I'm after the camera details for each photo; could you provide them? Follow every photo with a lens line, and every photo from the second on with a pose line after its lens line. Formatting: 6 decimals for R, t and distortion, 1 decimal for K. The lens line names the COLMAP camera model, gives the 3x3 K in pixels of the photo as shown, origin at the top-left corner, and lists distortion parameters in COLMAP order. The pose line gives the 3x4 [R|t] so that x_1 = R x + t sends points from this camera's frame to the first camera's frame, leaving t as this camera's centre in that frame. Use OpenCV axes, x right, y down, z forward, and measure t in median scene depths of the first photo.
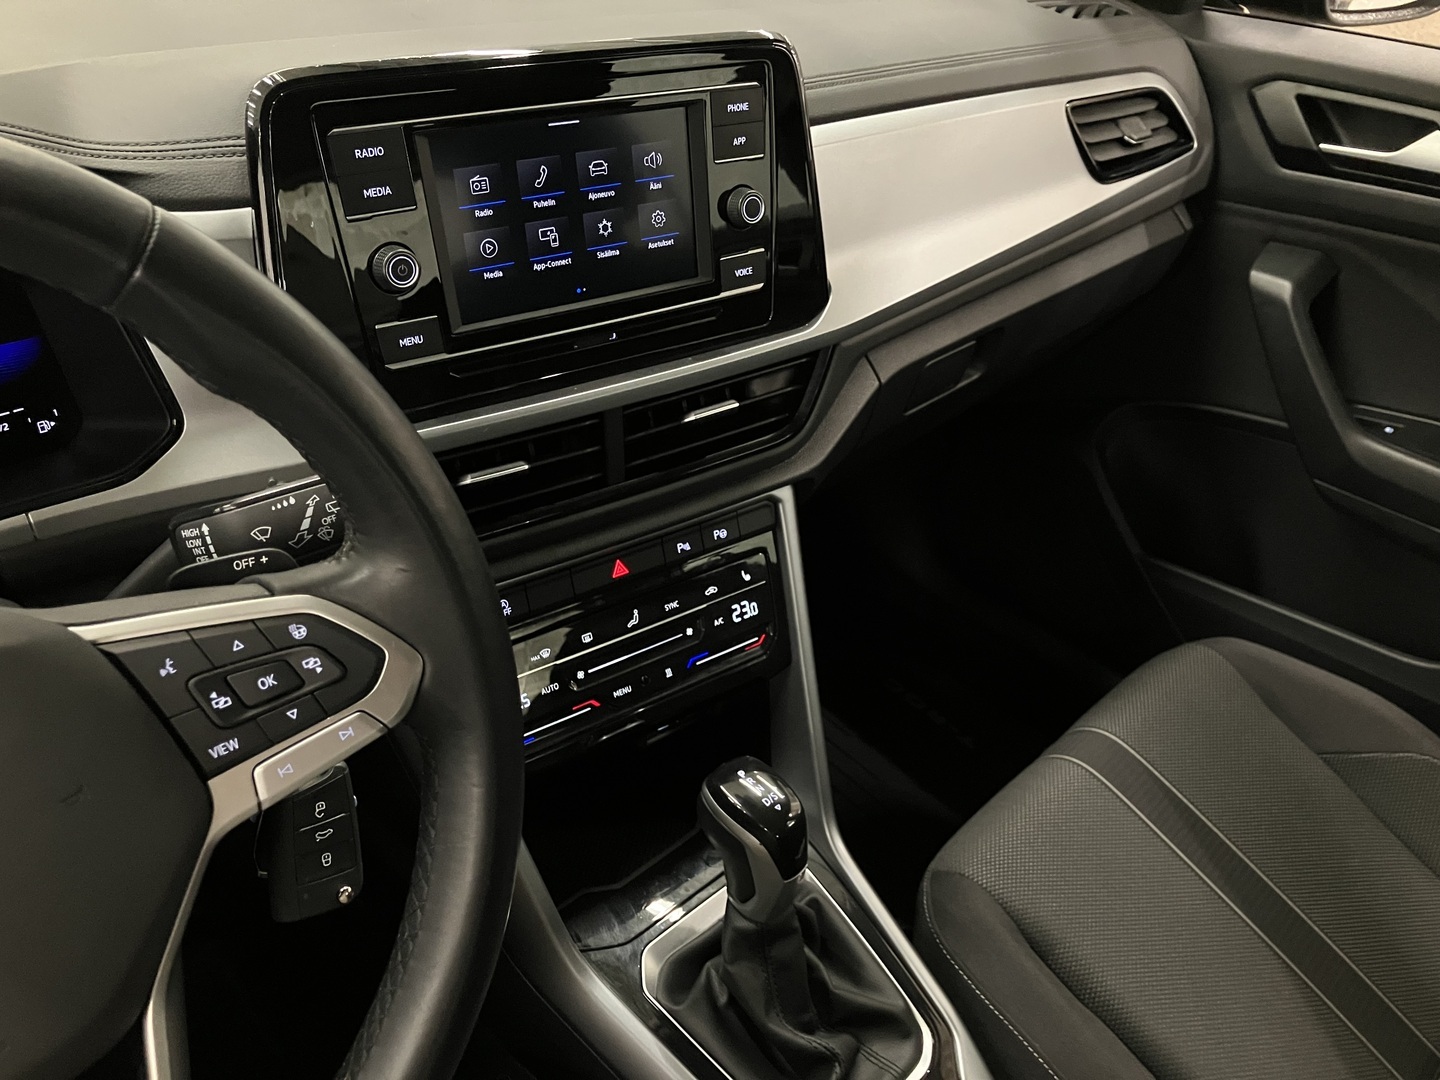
lens RADIAL K [[1183.5, 0, 733.9], [0, 1183.5, 553.6], [0, 0, 1]] dist [0.079561, -0.017300]
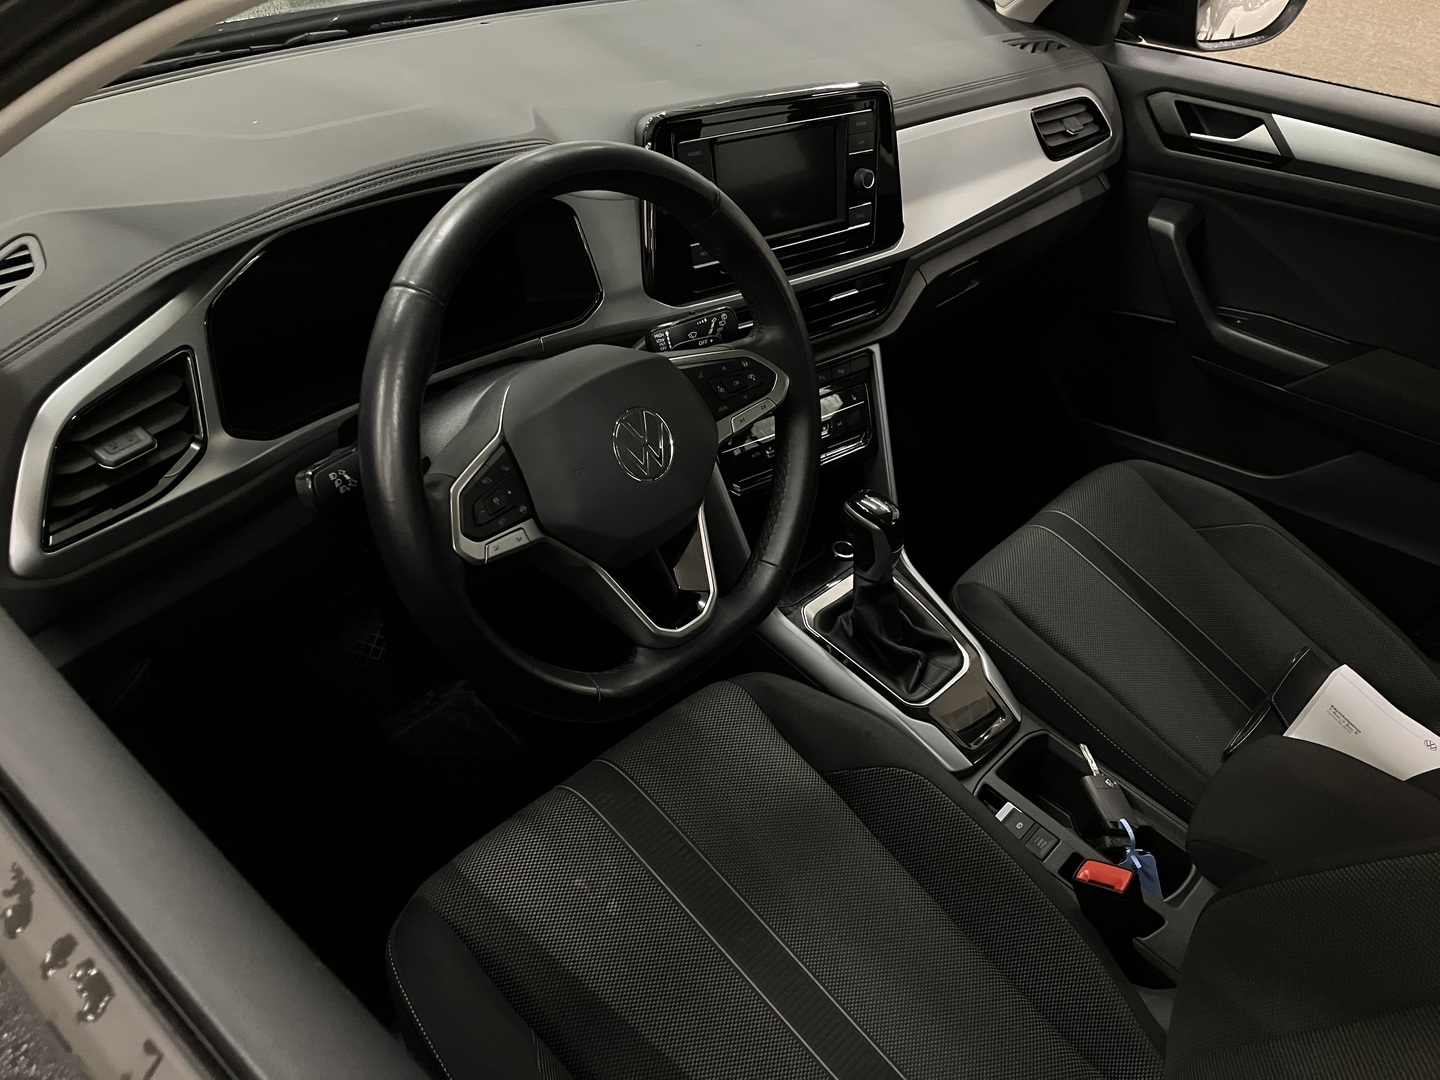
lens RADIAL K [[1183.5, 0, 706.6], [0, 1183.5, 524.3], [0, 0, 1]] dist [0.079561, -0.017300]
pose [[0.999047, -0.017814, 0.039839, -0.225214], [0.017540, 0.999820, 0.007212, 0.153485], [-0.039961, -0.006507, 0.999180, -0.572216]]
